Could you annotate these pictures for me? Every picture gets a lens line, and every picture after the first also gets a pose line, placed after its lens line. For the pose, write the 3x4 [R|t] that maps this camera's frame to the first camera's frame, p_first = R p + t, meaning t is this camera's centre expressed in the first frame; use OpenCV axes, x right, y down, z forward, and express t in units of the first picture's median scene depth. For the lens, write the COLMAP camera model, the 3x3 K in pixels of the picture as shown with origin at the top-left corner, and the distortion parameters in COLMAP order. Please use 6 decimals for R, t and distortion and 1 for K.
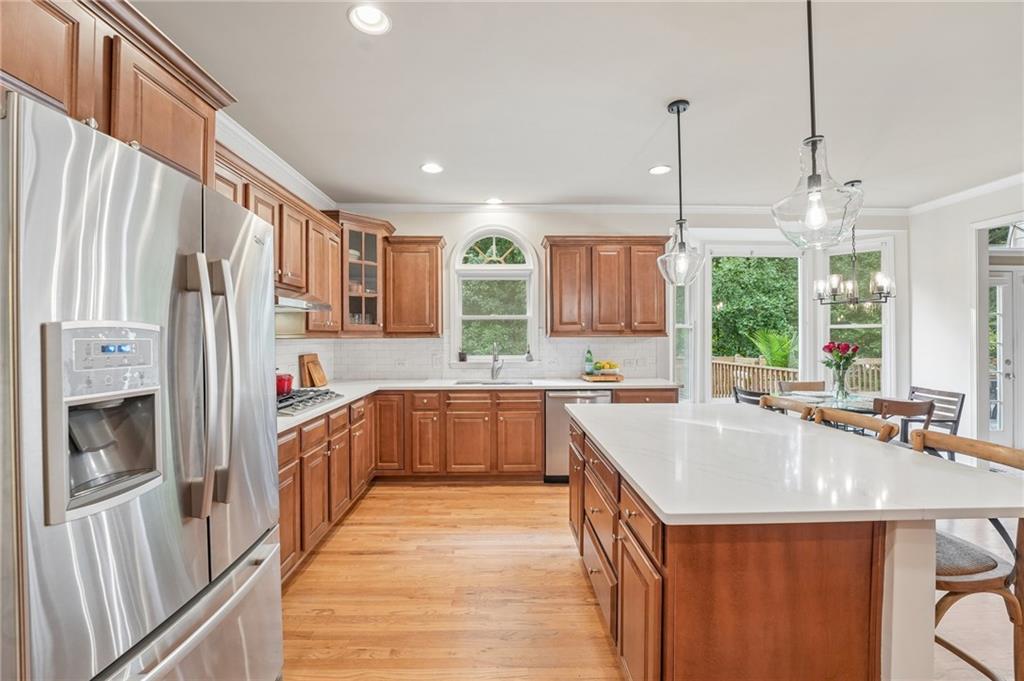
lens RADIAL K [[413.6, 0, 510.2], [0, 413.6, 336.8], [0, 0, 1]] dist [-0.022779, -0.000008]
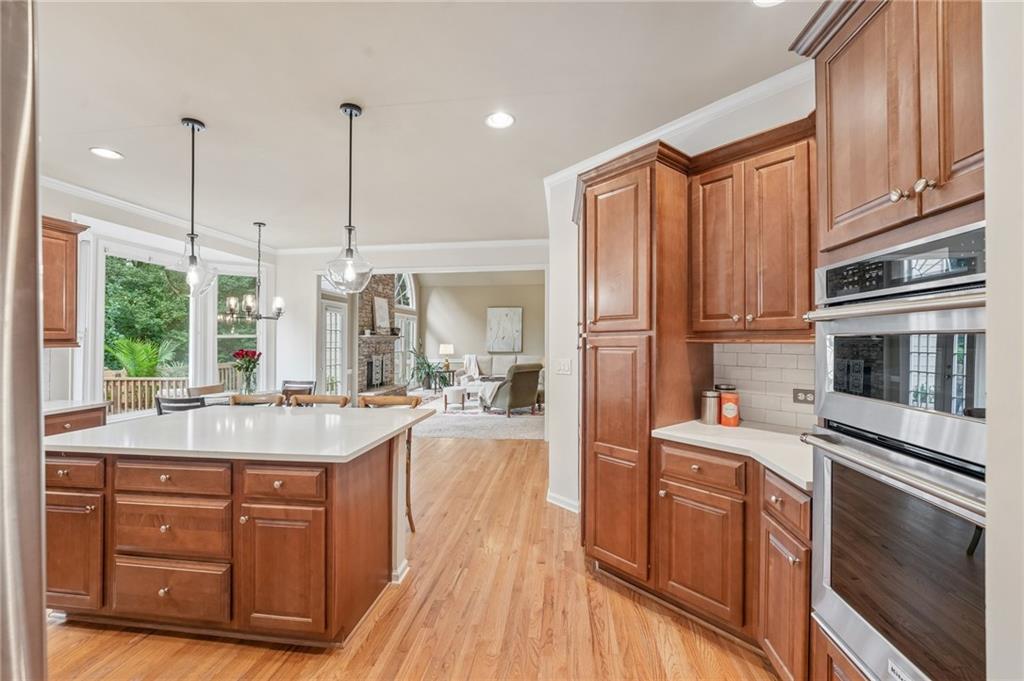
lens RADIAL K [[413.6, 0, 510.2], [0, 413.6, 336.8], [0, 0, 1]] dist [-0.022779, -0.000008]
pose [[0.139296, 0.011389, 0.990185, -0.287011], [0.008317, 0.999885, -0.012670, -0.002474], [-0.990216, 0.010000, 0.139186, 0.036947]]
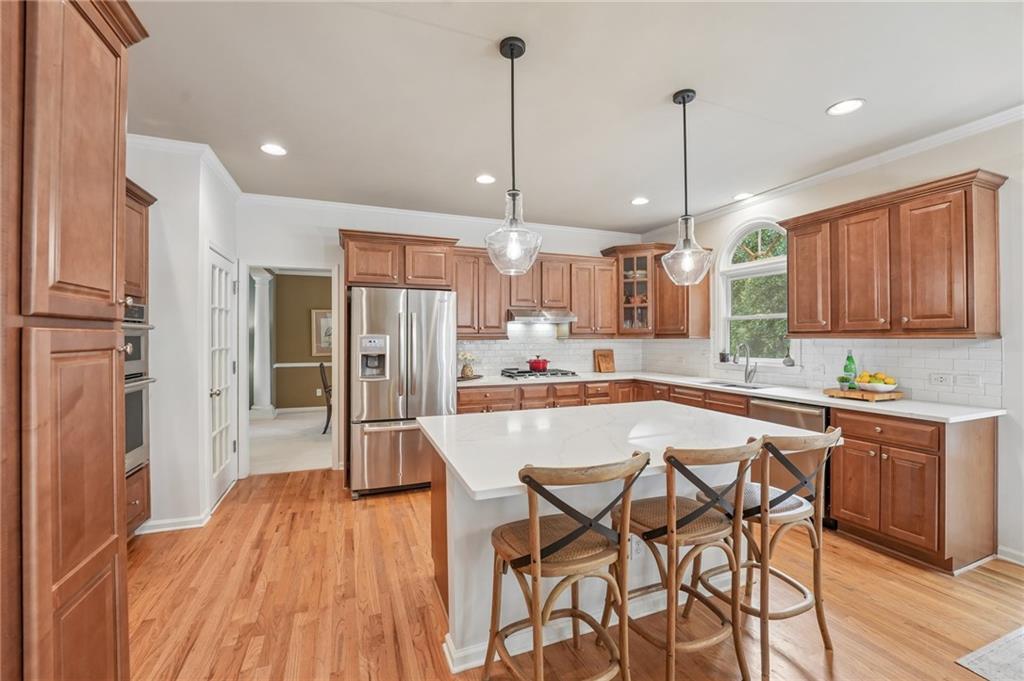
lens RADIAL K [[413.6, 0, 510.2], [0, 413.6, 336.8], [0, 0, 1]] dist [-0.022779, -0.000008]
pose [[0.350469, -0.001148, -0.936573, 0.698036], [-0.004982, 0.999983, -0.003091, 0.003127], [0.936561, 0.005749, 0.350458, 0.170359]]
